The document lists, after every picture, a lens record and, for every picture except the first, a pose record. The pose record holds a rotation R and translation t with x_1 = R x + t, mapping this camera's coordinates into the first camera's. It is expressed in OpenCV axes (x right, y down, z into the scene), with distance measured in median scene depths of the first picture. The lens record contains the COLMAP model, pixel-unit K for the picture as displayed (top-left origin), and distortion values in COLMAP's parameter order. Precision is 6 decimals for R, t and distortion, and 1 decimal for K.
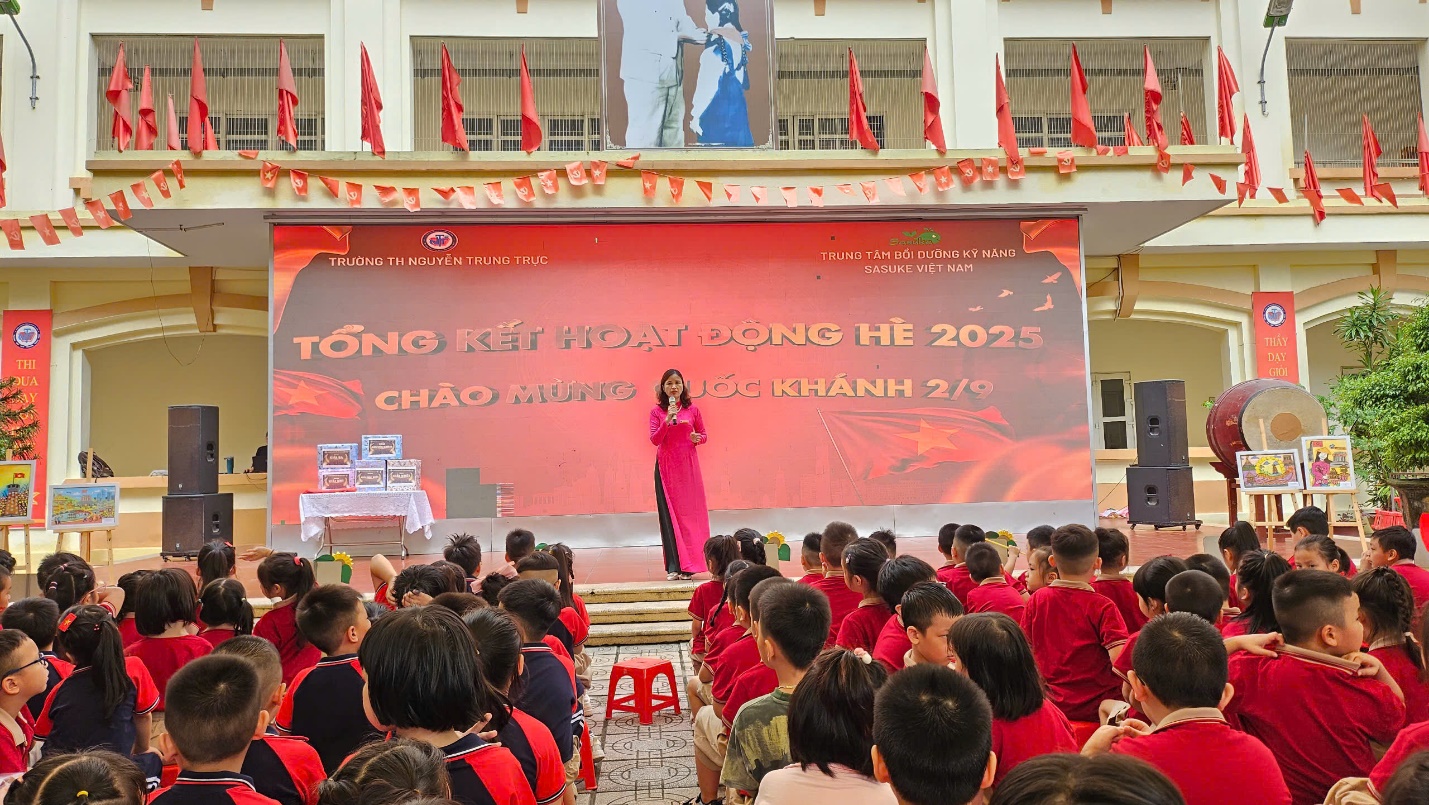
lens RADIAL K [[991.8, 0, 713.9], [0, 991.8, 395.9], [0, 0, 1]] dist [0.069714, -0.079304]
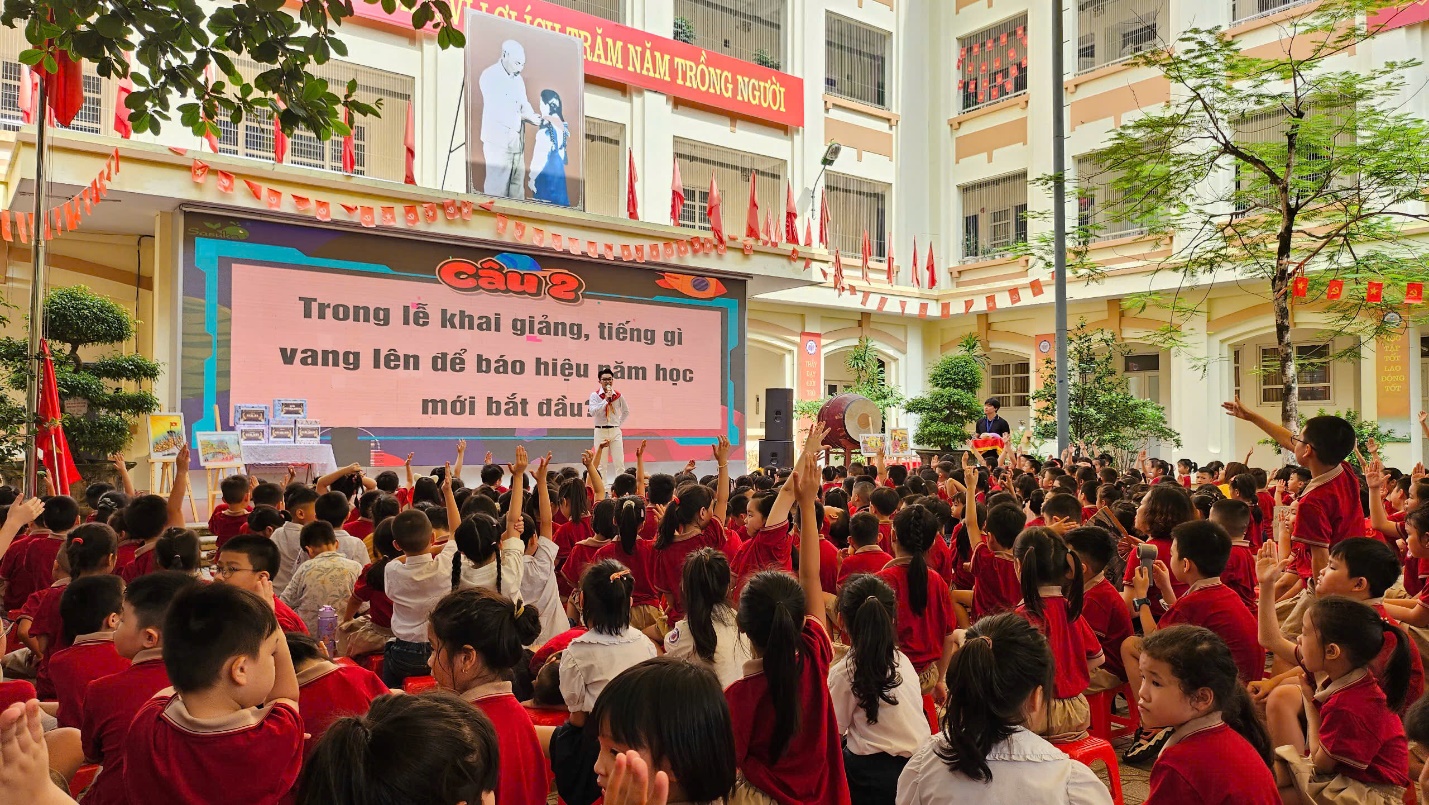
lens RADIAL K [[991.8, 0, 713.9], [0, 991.8, 395.9], [0, 0, 1]] dist [0.069714, -0.079304]
pose [[0.841976, 0.051849, 0.537018, -0.524903], [-0.067449, 0.997678, 0.009425, -0.010719], [-0.535282, -0.044157, 0.843518, -0.303503]]
